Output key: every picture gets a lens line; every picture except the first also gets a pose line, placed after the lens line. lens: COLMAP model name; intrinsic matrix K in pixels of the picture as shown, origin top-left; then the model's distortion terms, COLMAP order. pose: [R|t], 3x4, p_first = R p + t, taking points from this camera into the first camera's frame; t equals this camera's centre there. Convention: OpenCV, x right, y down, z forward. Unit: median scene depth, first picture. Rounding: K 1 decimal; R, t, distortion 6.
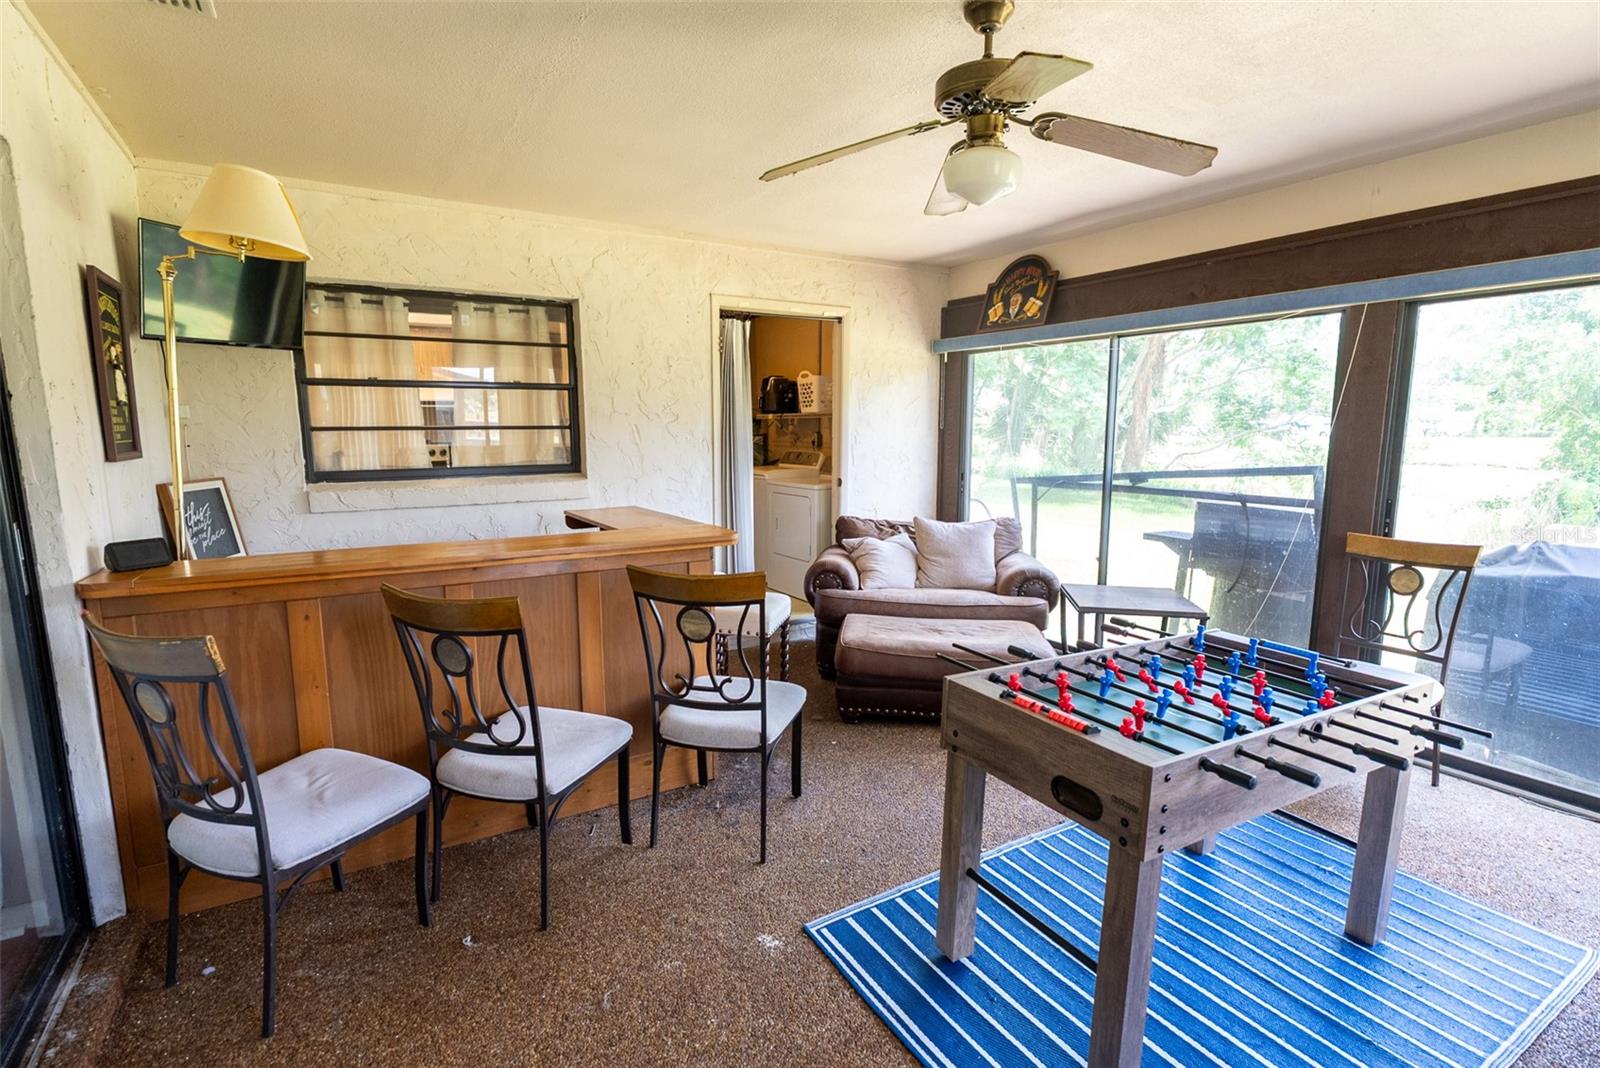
lens RADIAL K [[748.9, 0, 800.0], [0, 748.9, 534.0], [0, 0, 1]] dist [-0.007520, 0.001666]
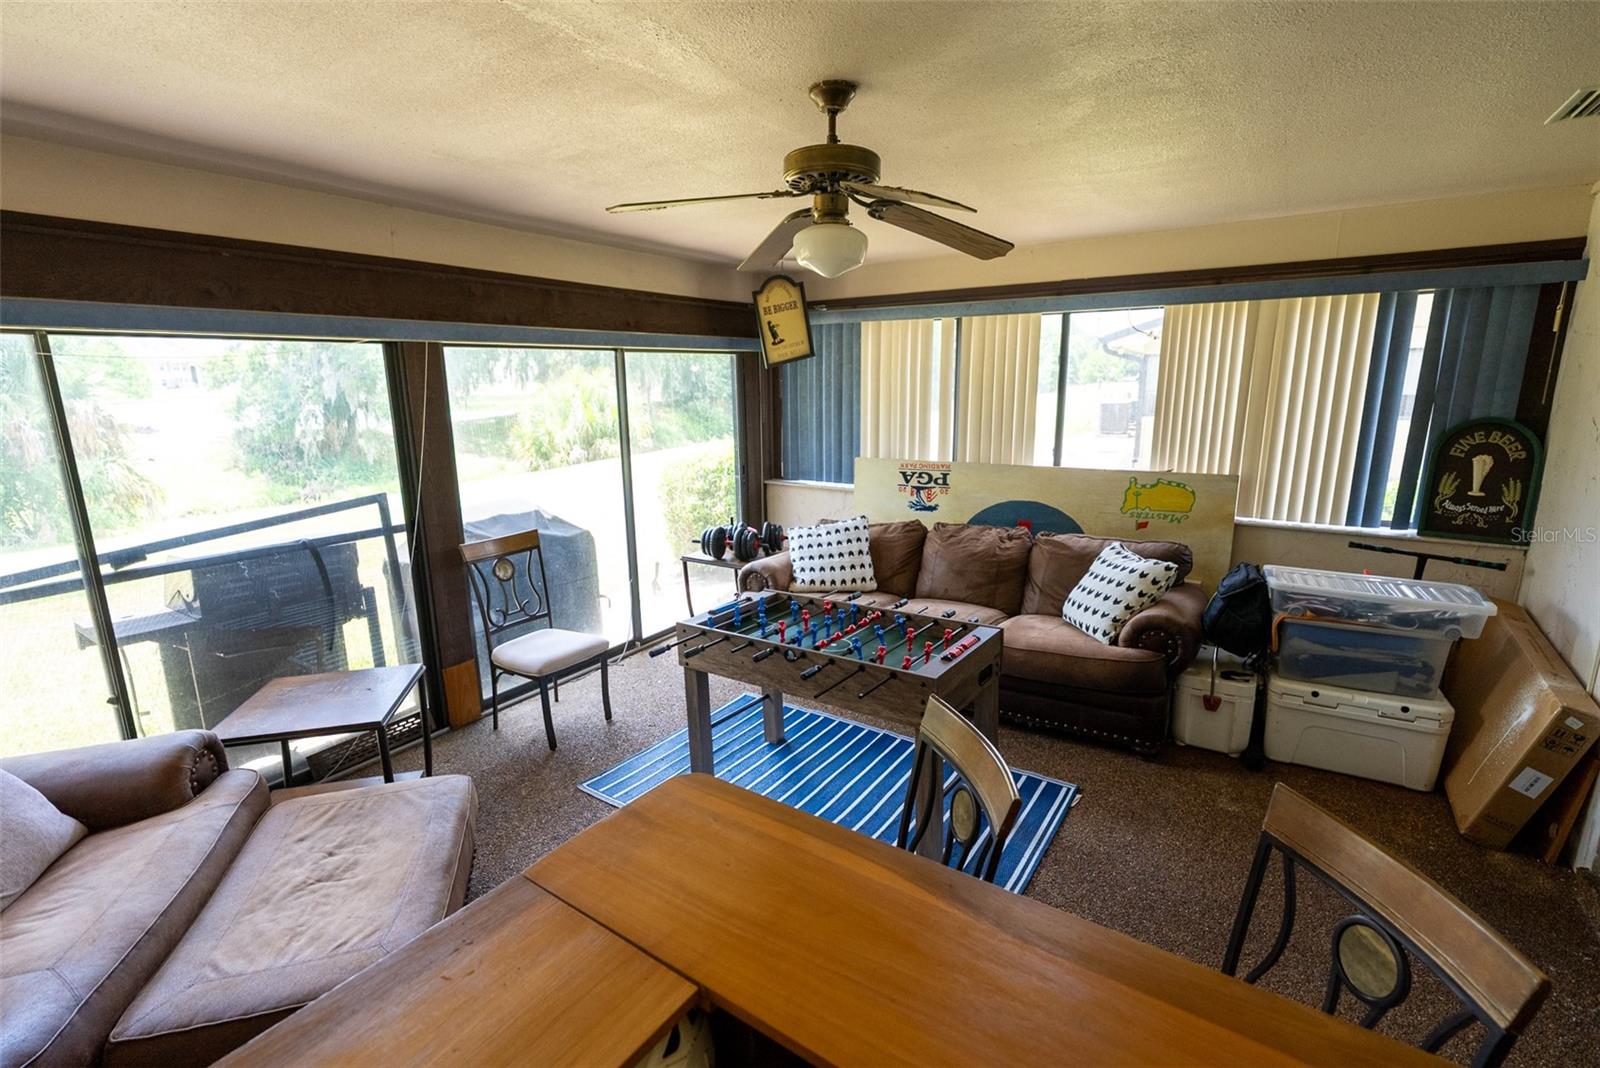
lens RADIAL K [[721.8, 0, 795.9], [0, 721.8, 531.1], [0, 0, 1]] dist [-0.005880, 0.001136]
pose [[-0.400168, -0.182161, 0.898155, -0.340577], [0.146268, 0.954788, 0.258816, -0.177957], [-0.904694, 0.234942, -0.355431, 0.712216]]
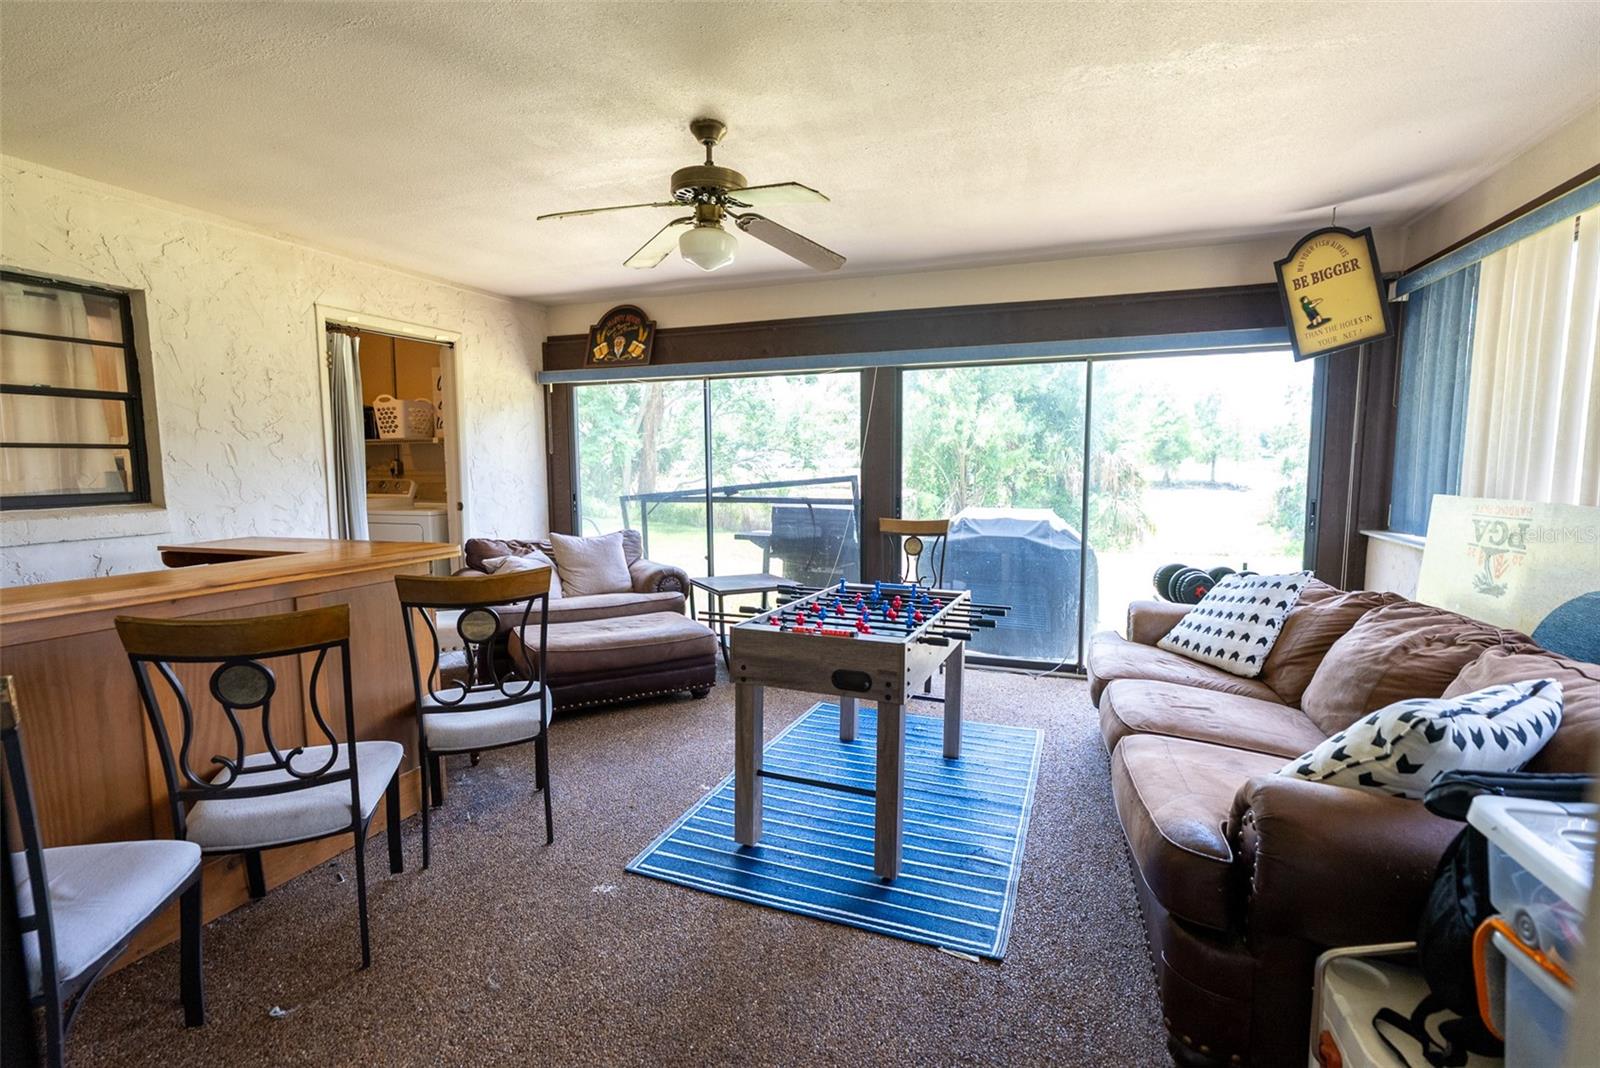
lens RADIAL K [[721.8, 0, 795.9], [0, 721.8, 531.1], [0, 0, 1]] dist [-0.005880, 0.001136]
pose [[0.794818, -0.061923, 0.603680, -0.207435], [0.091377, 0.995650, -0.018179, 0.026399], [-0.599928, 0.069612, 0.797020, -0.036033]]
